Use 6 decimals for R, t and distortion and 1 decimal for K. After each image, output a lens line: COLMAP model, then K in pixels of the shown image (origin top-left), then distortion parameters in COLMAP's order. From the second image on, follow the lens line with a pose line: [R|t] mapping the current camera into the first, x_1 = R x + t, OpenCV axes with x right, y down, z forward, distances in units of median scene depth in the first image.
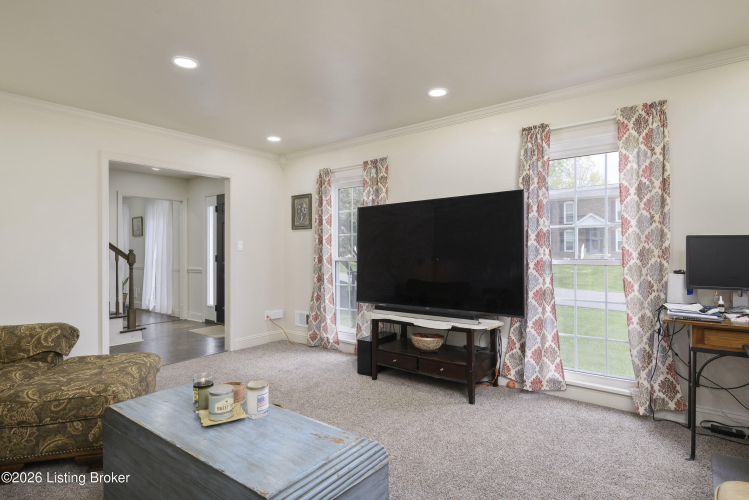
lens RADIAL K [[385.1, 0, 371.0], [0, 385.1, 248.4], [0, 0, 1]] dist [-0.002912, -0.000185]
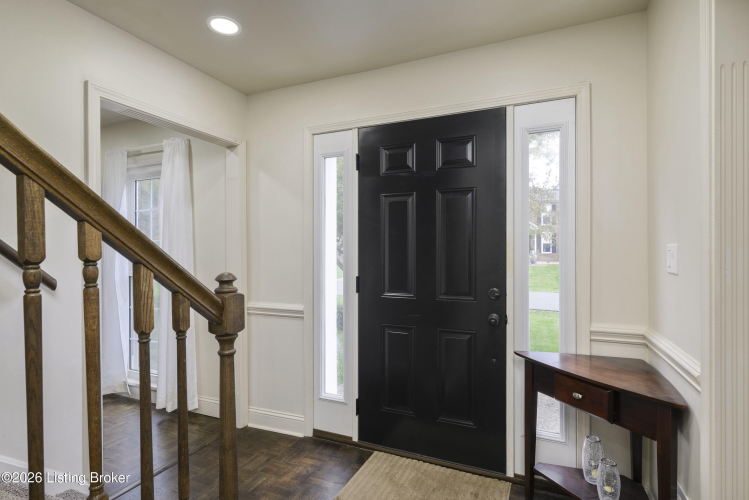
lens RADIAL K [[385.1, 0, 376.9], [0, 385.1, 249.8], [0, 0, 1]] dist [-0.002912, -0.000185]
pose [[0.971838, -0.007136, 0.235540, -0.470481], [0.007609, 0.999970, -0.001102, -0.008840], [-0.235526, 0.002863, 0.971864, 0.595826]]
